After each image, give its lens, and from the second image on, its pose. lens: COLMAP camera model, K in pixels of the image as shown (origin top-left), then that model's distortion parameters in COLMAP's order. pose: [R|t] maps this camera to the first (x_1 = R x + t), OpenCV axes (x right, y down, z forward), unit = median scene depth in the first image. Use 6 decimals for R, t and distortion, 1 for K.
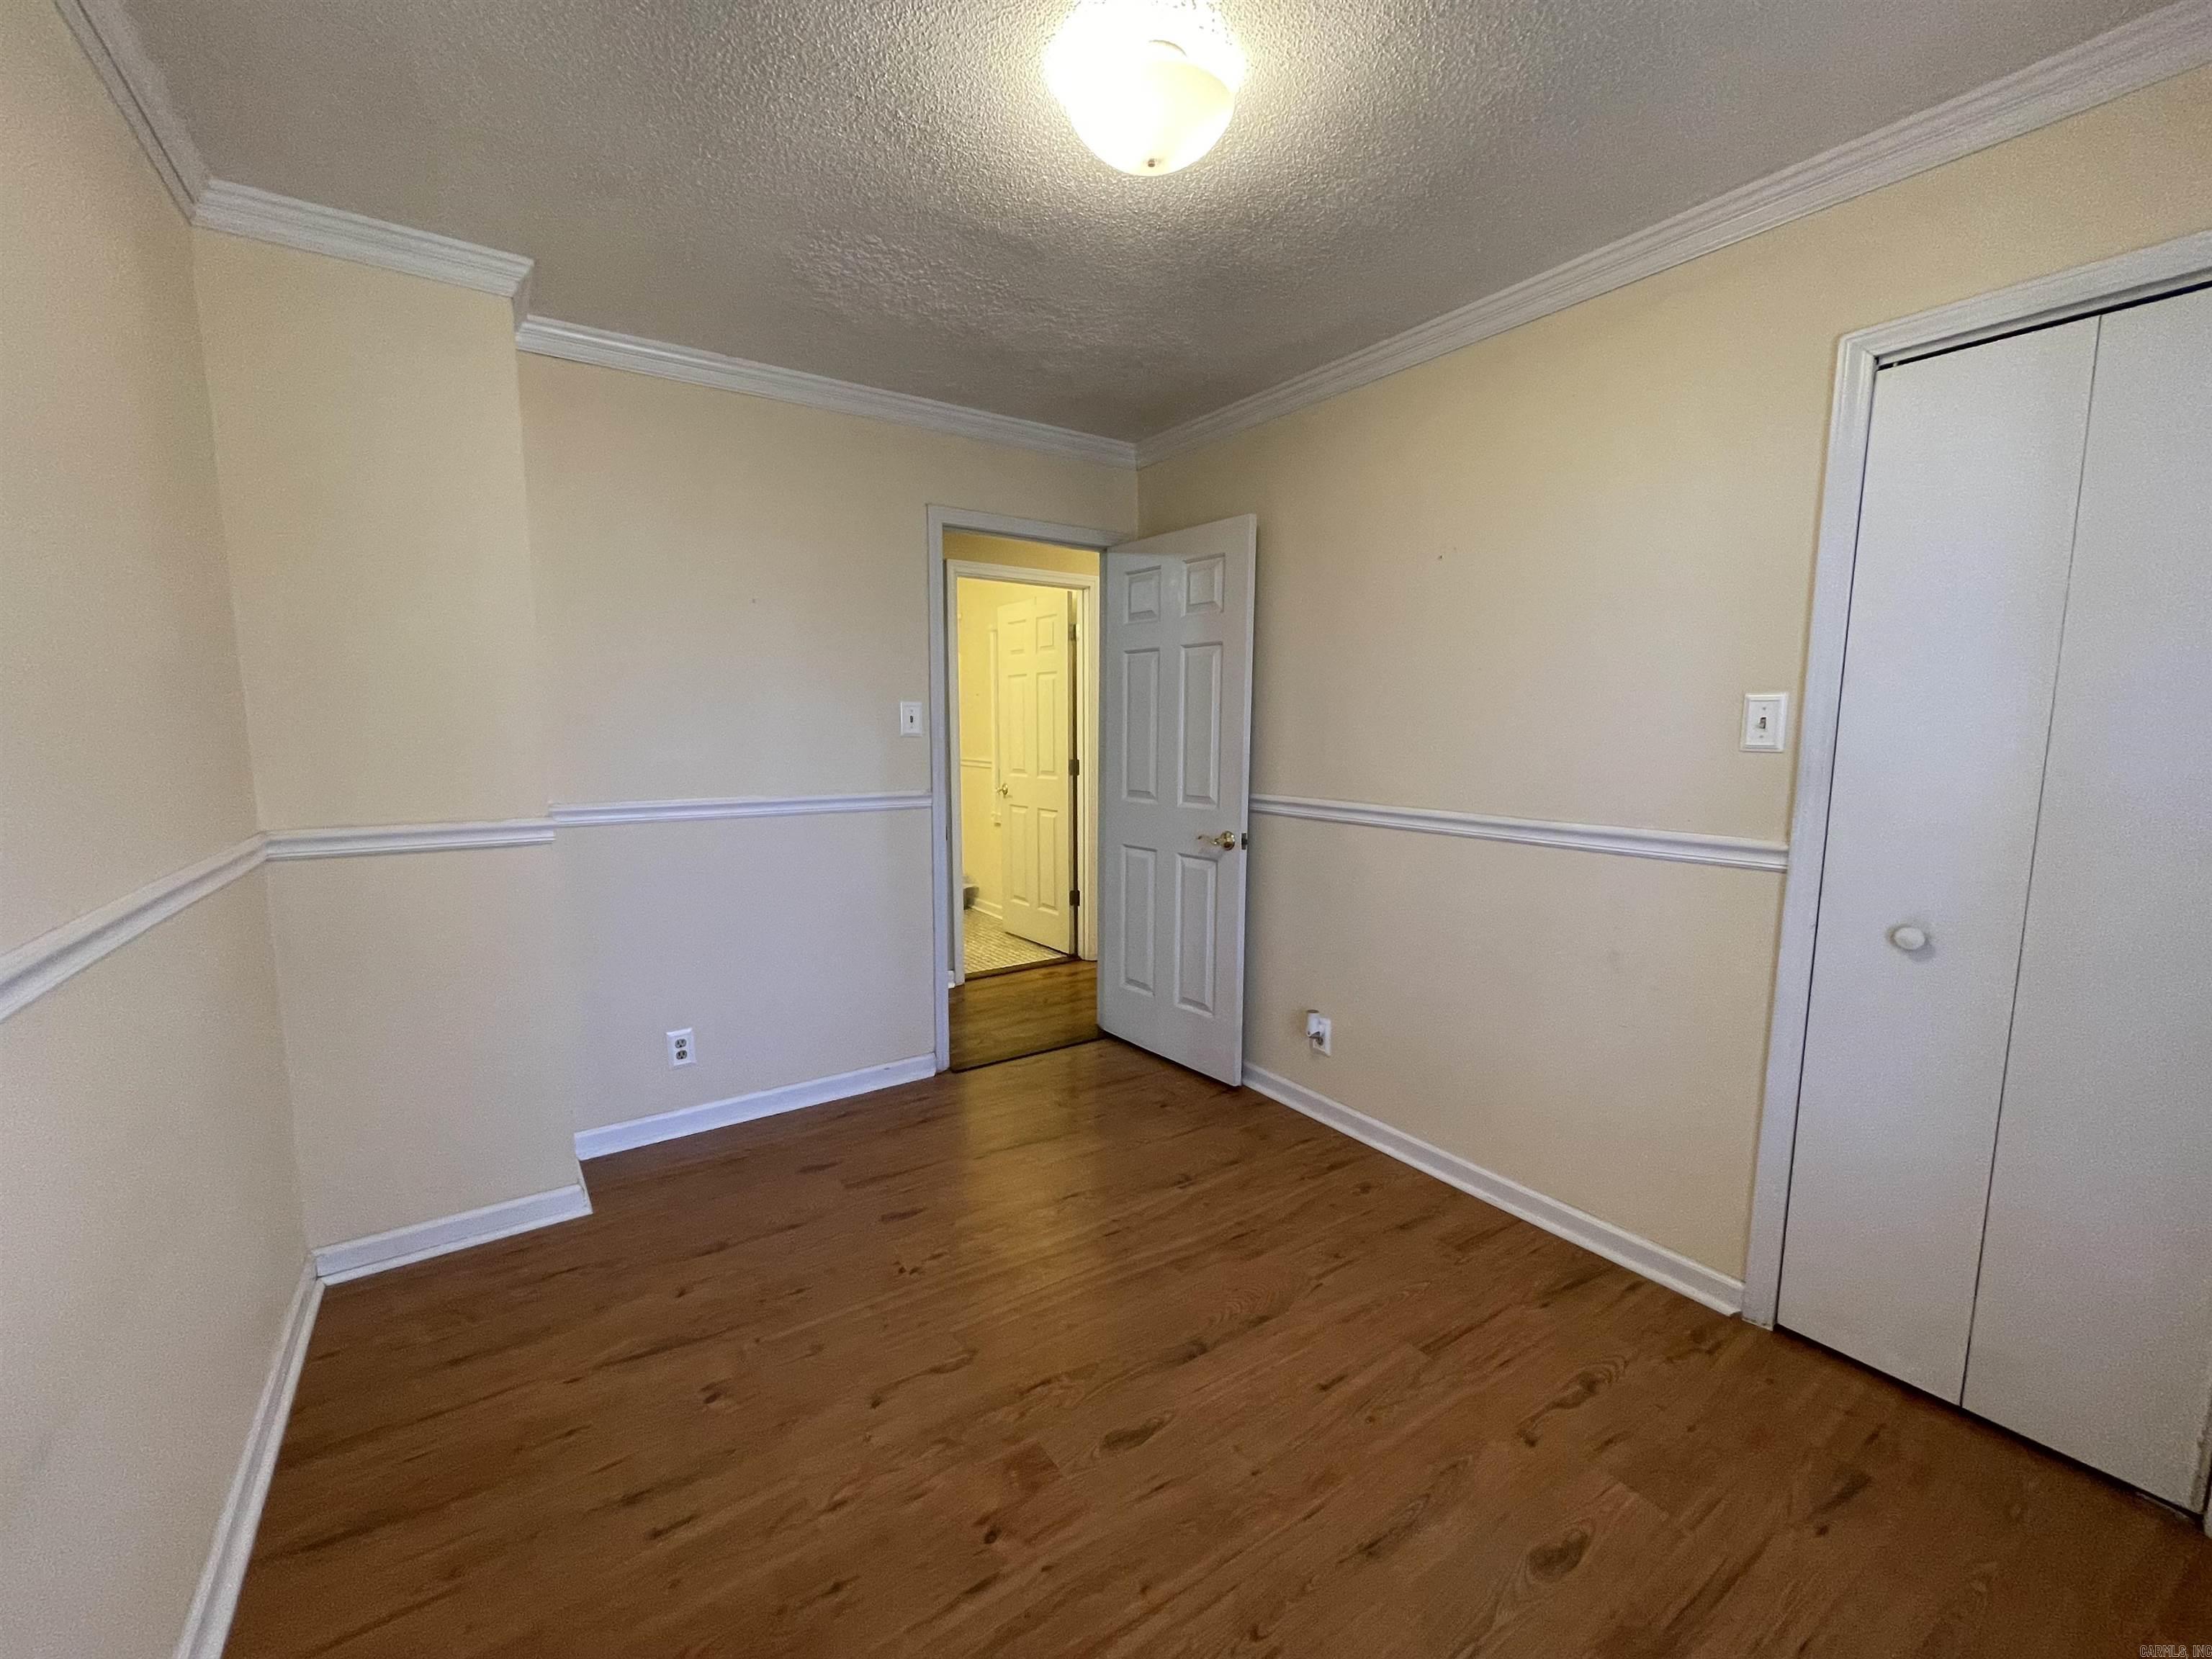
lens RADIAL K [[892.1, 0, 1098.2], [0, 892.1, 833.5], [0, 0, 1]] dist [-0.001138, 0.000130]
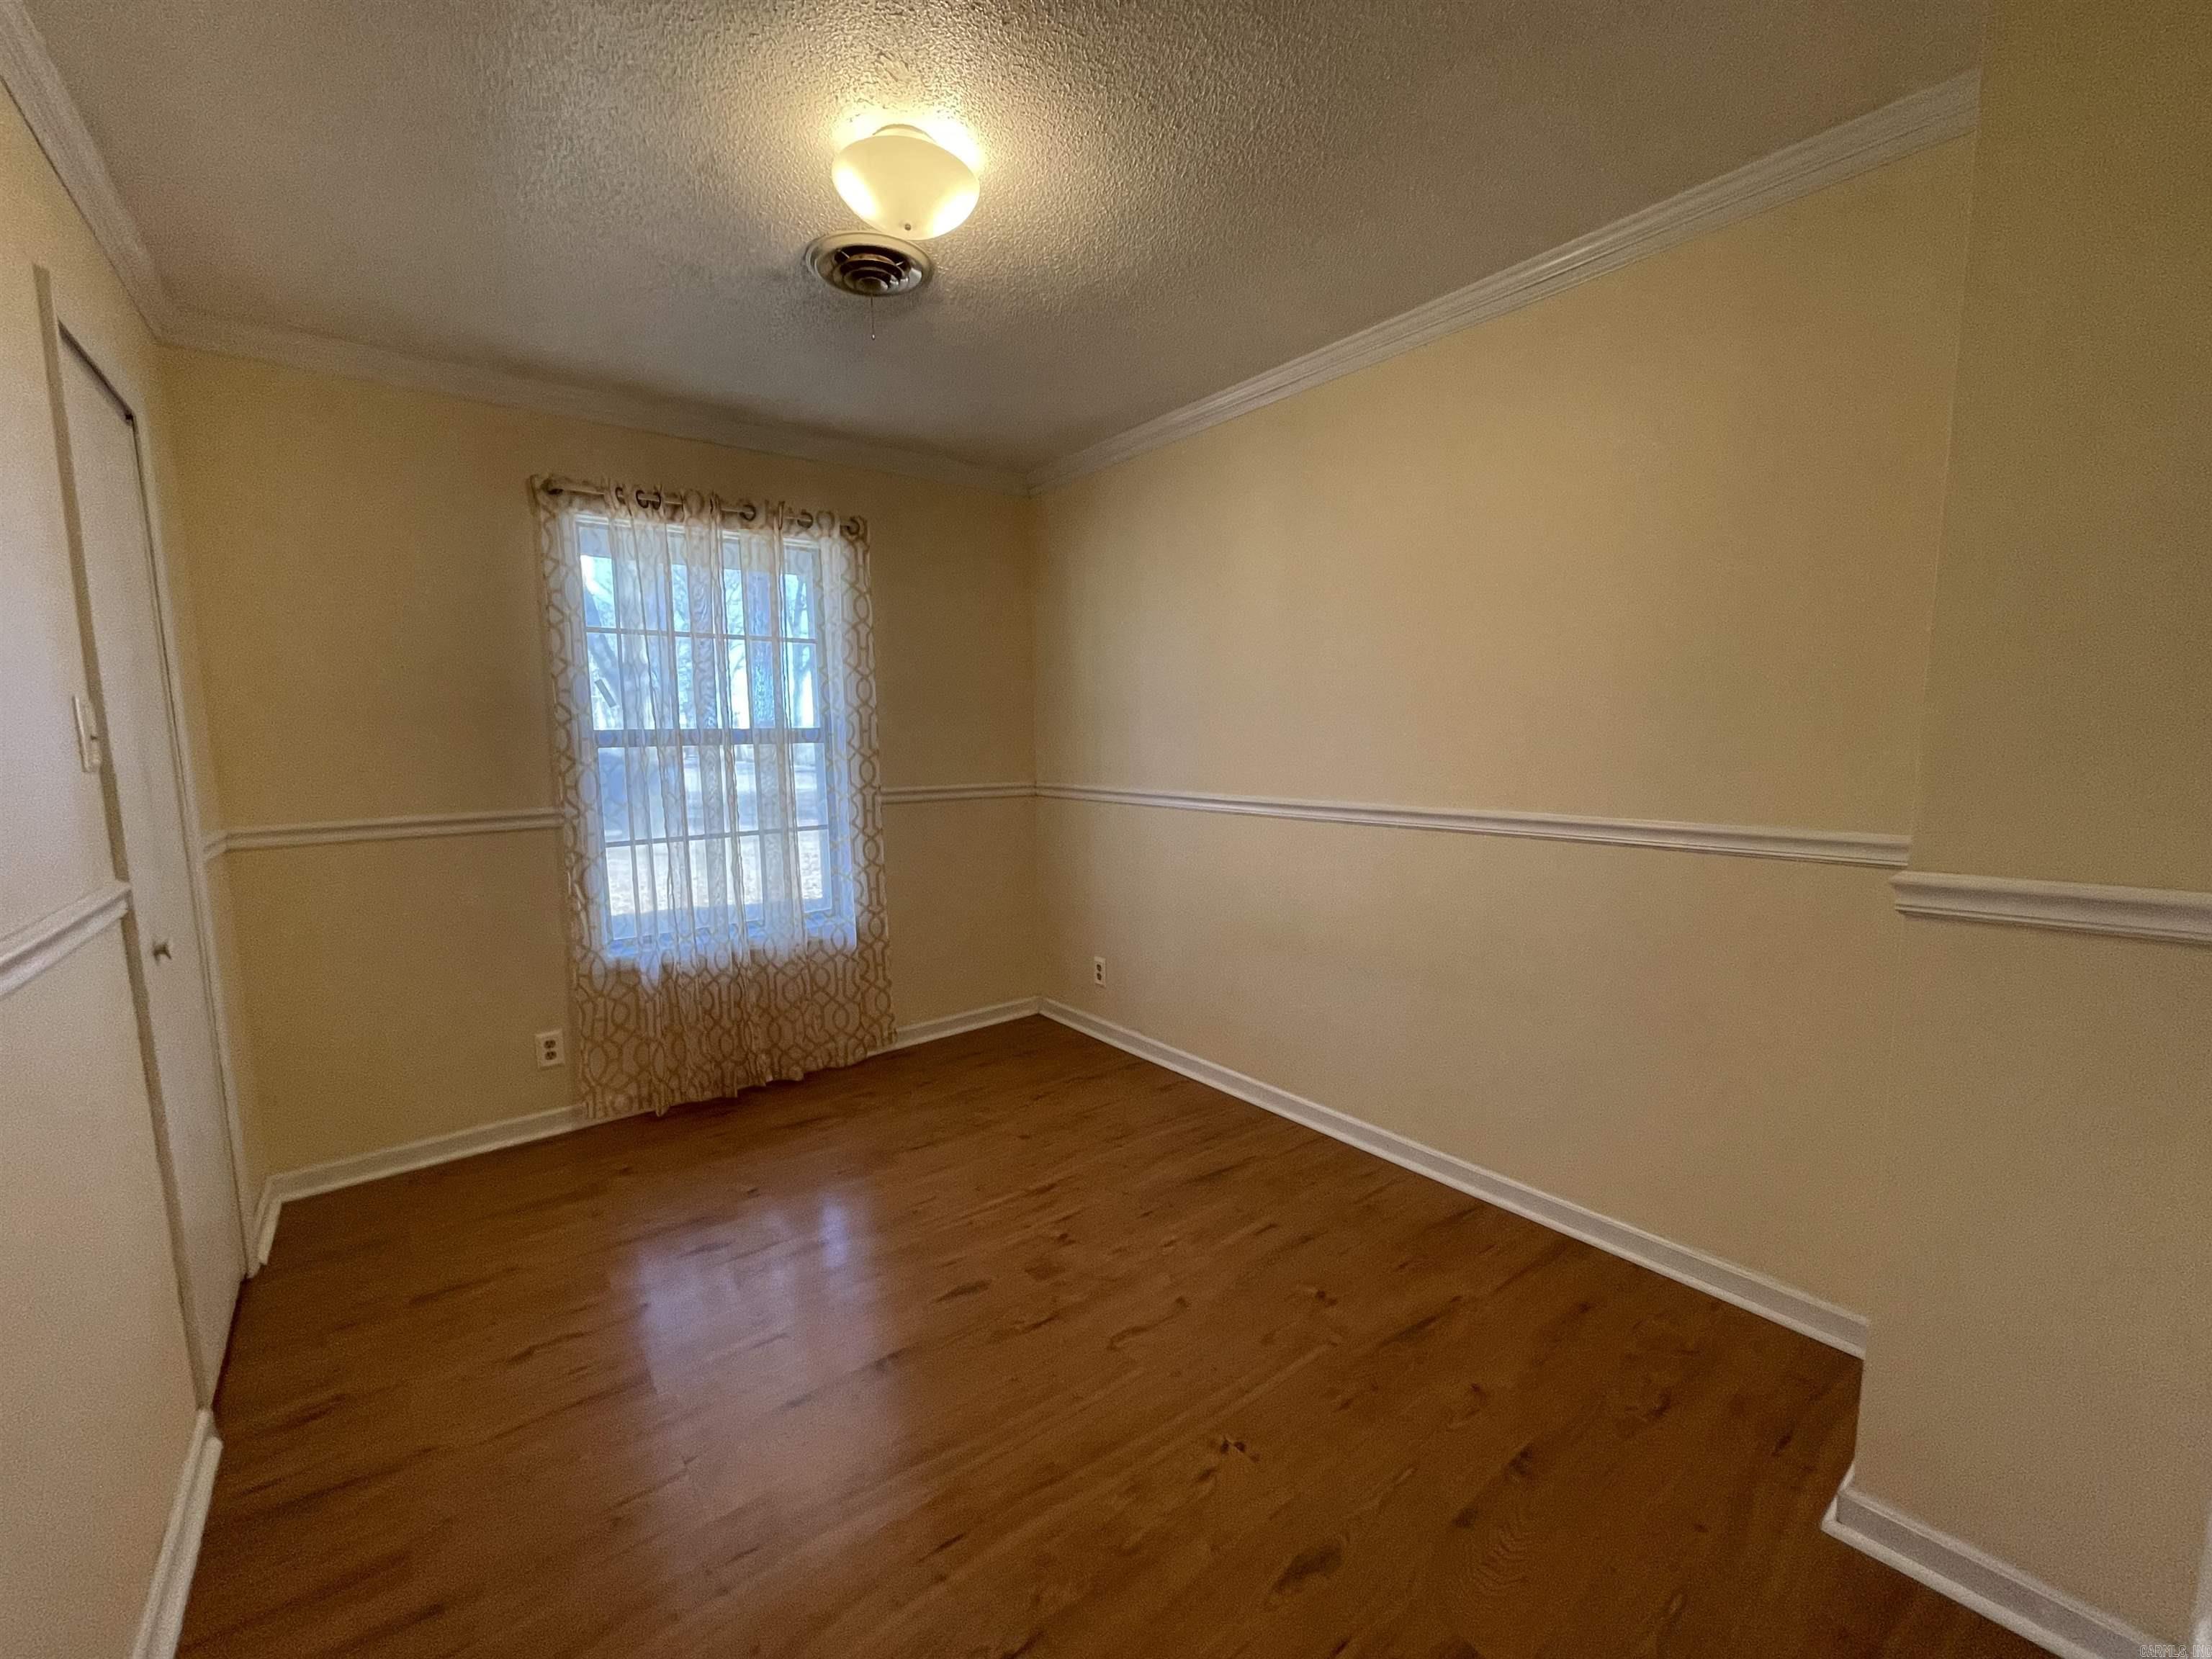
lens RADIAL K [[892.1, 0, 1098.2], [0, 892.1, 833.5], [0, 0, 1]] dist [-0.001138, 0.000130]
pose [[-0.997430, 0.017982, -0.069353, -0.072501], [0.001283, 0.972317, 0.233662, -0.244308], [0.071634, 0.232972, -0.969841, 2.052100]]
